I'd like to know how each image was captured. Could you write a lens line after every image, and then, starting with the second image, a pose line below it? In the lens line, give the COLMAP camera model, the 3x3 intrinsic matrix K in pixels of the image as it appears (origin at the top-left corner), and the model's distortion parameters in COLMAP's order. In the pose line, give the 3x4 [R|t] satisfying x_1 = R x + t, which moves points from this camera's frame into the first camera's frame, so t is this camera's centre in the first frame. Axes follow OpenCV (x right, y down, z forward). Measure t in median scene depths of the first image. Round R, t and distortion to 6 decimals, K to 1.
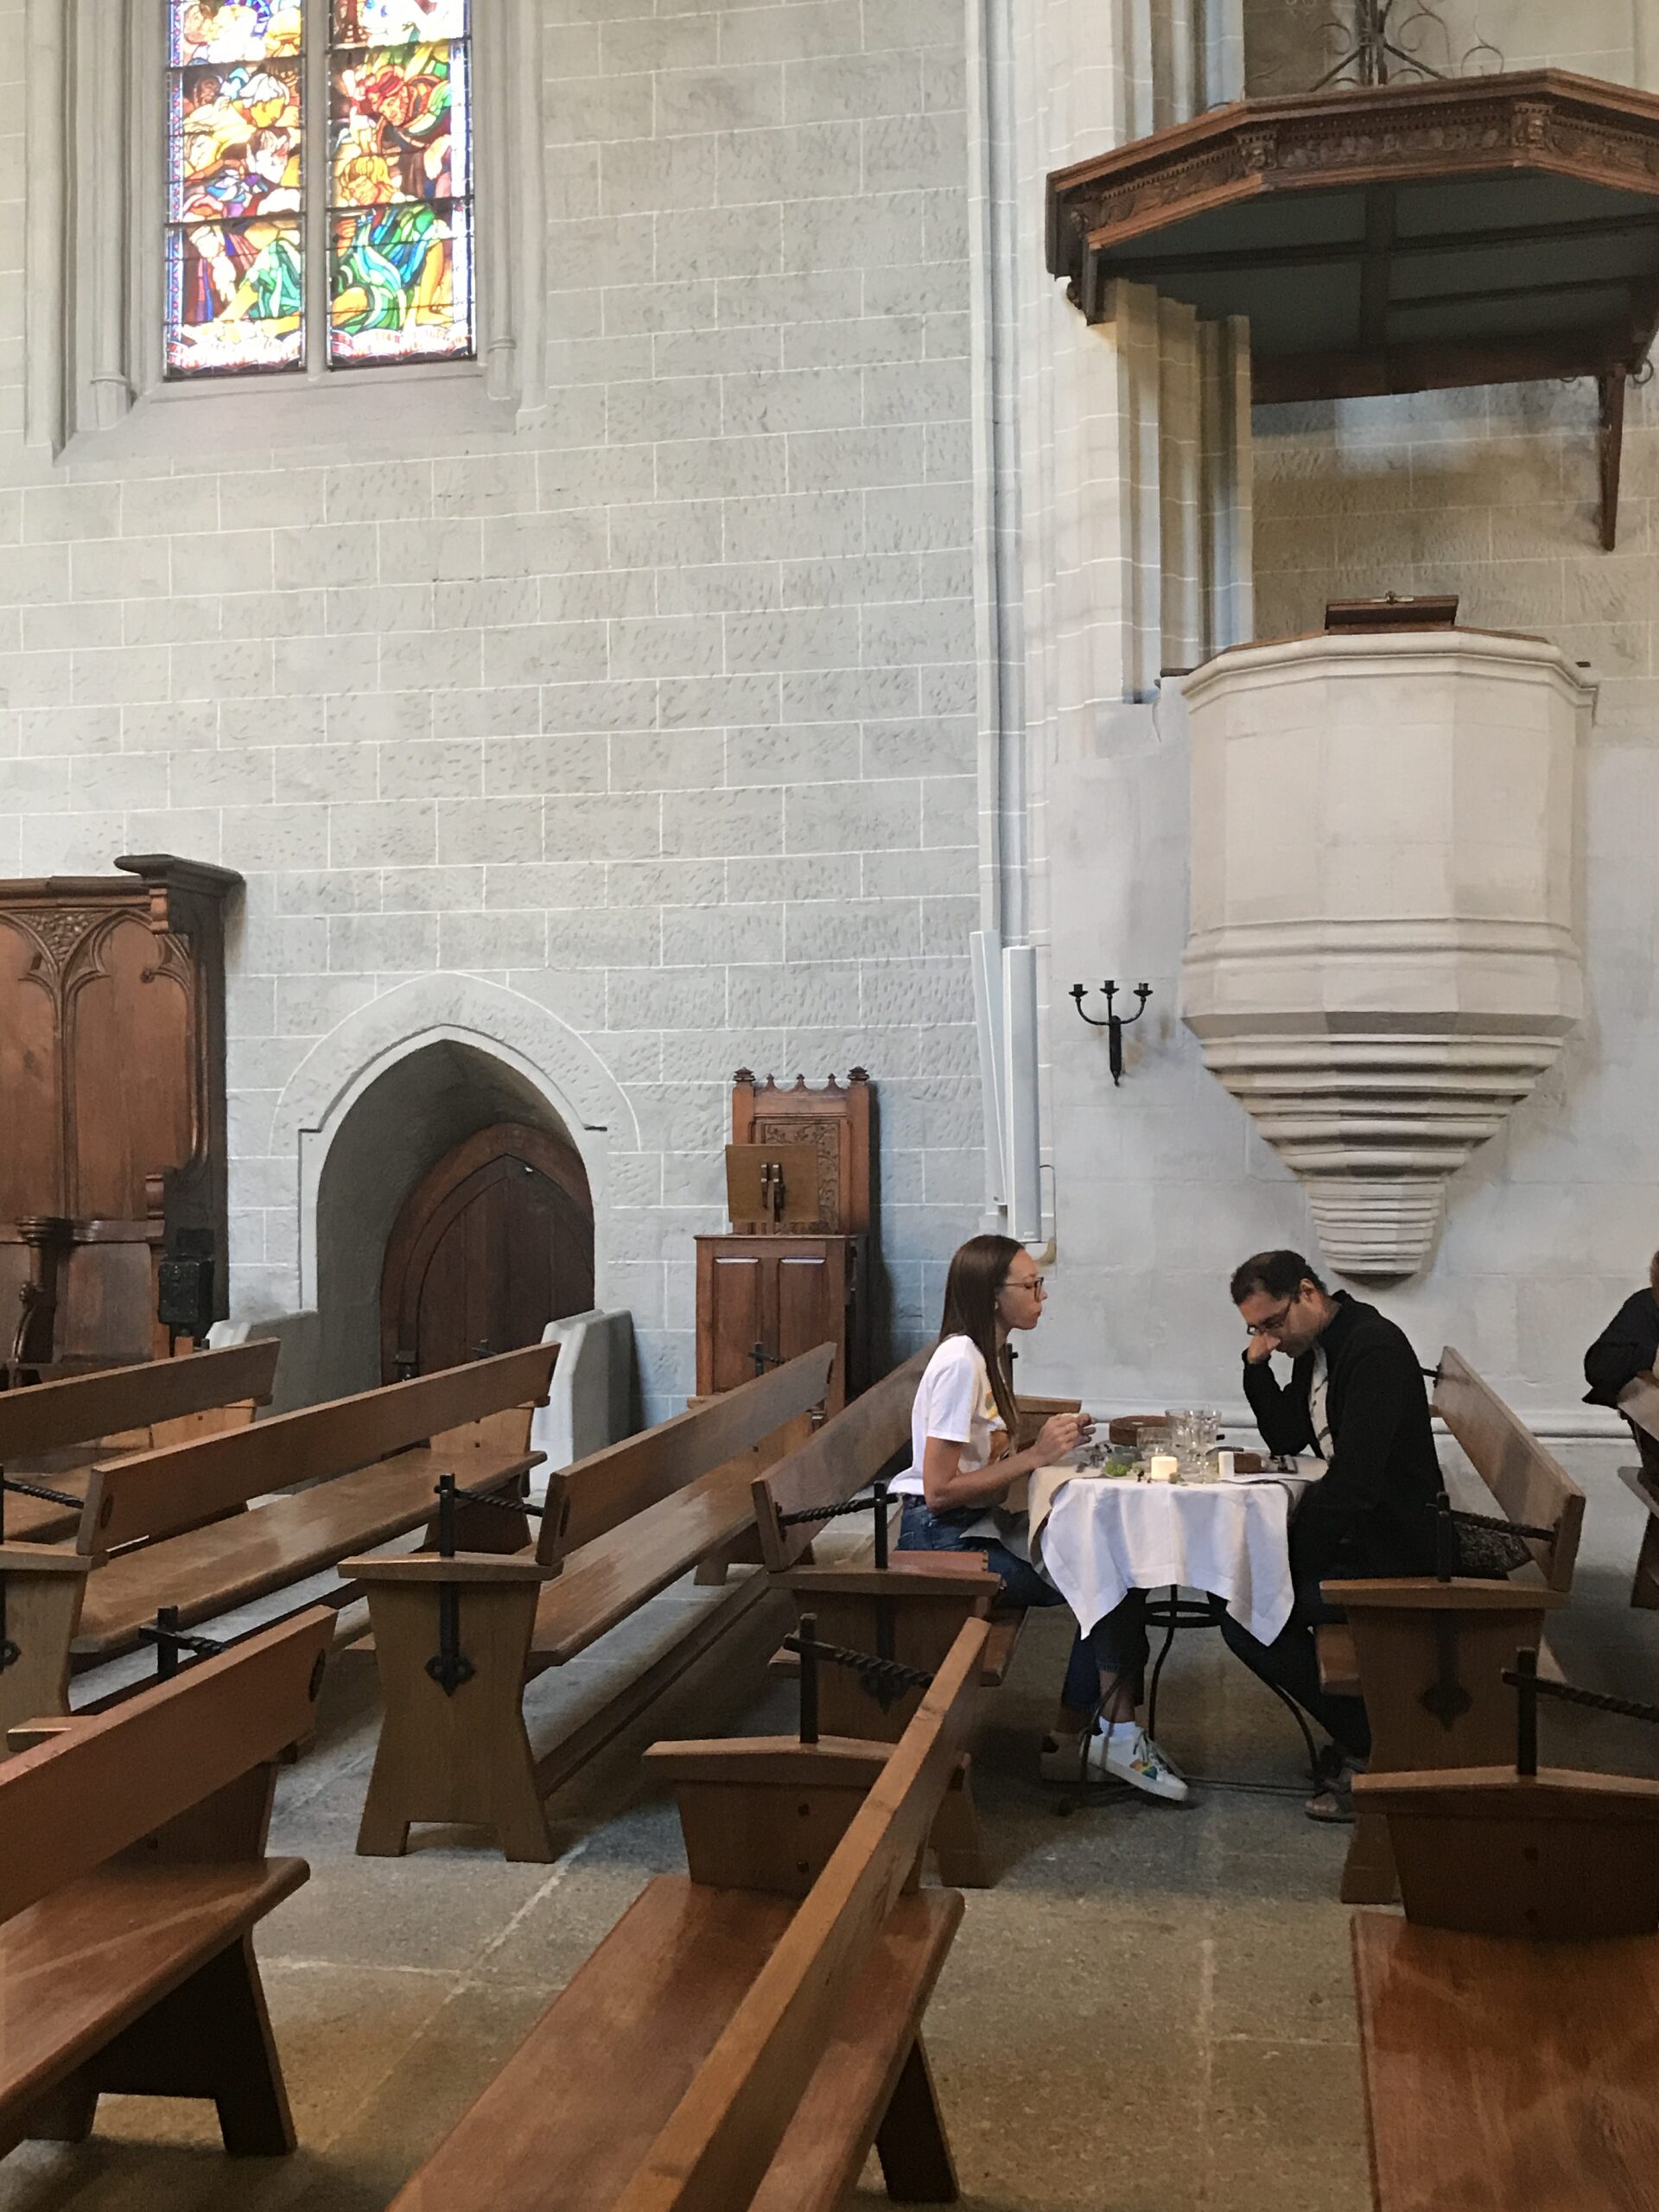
lens RADIAL K [[2362.6, 0, 821.7], [0, 2362.6, 1107.2], [0, 0, 1]] dist [0.060023, 0.000000]
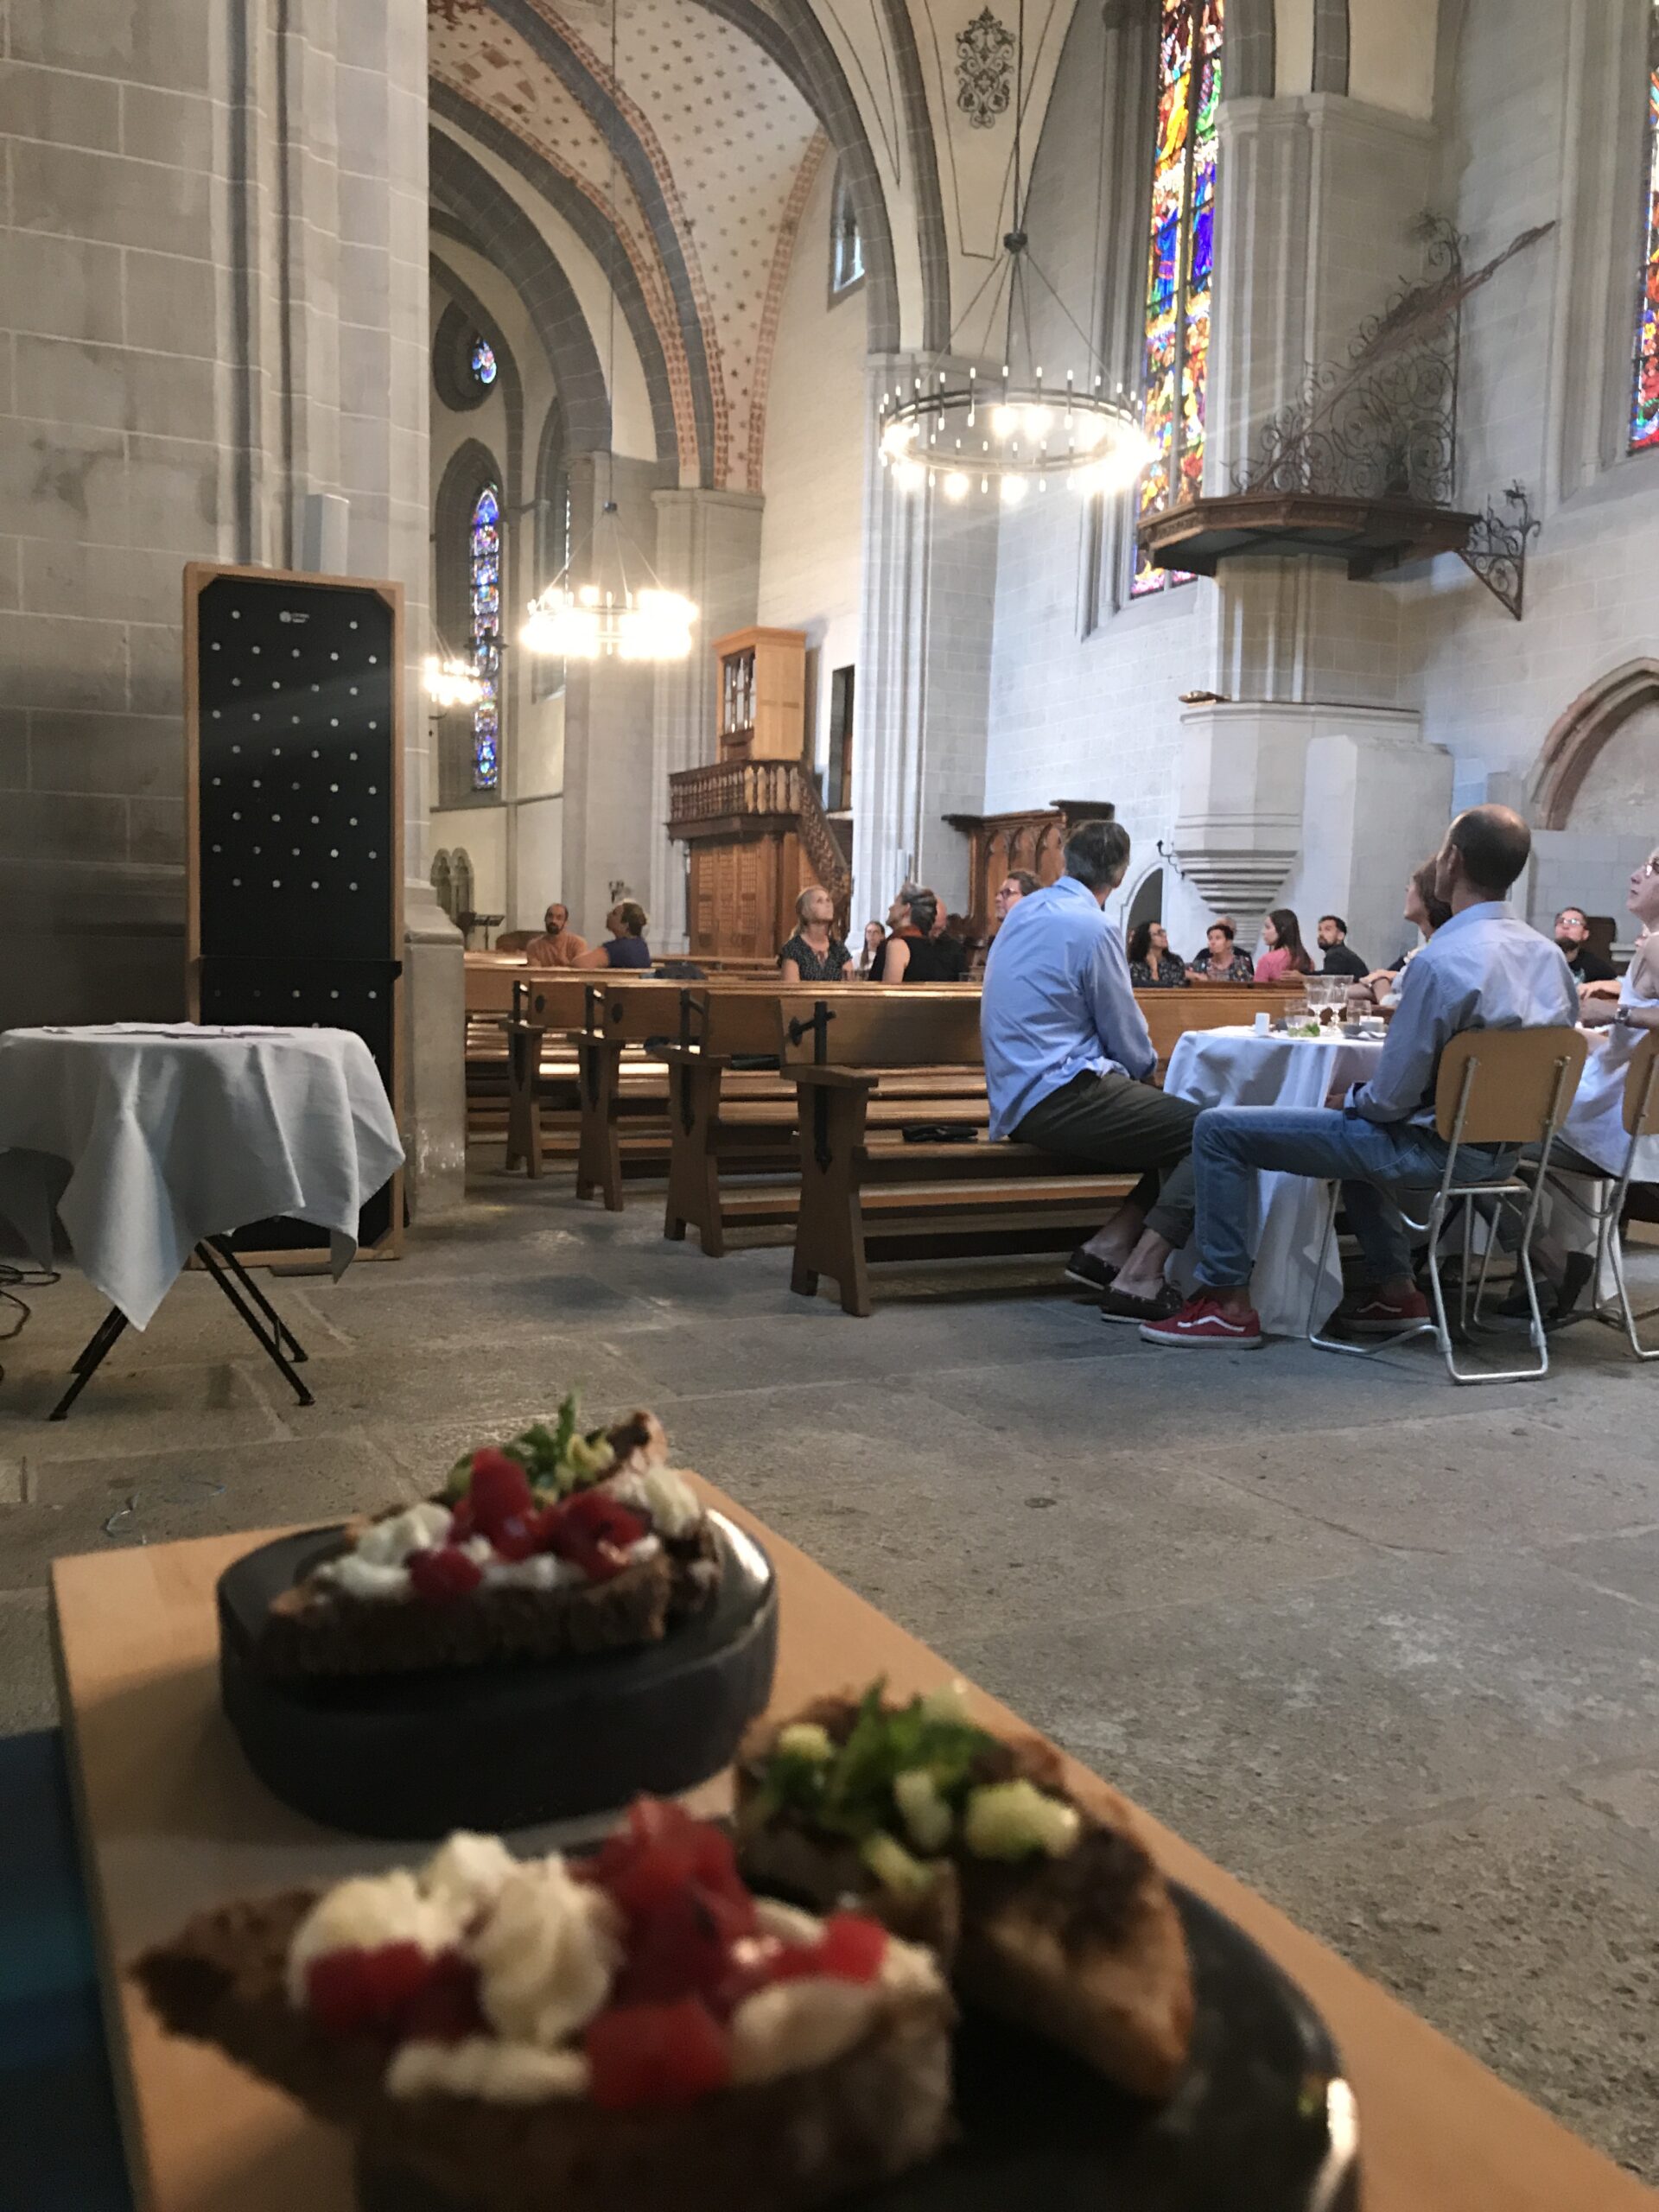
lens RADIAL K [[1805.1, 0, 850.4], [0, 1805.1, 1108.4], [0, 0, 1]] dist [0.041324, -0.055357]
pose [[0.583269, 0.093464, -0.806884, 1.134423], [-0.019437, 0.994680, 0.101167, 0.033928], [0.812047, -0.043324, 0.581982, -0.348390]]
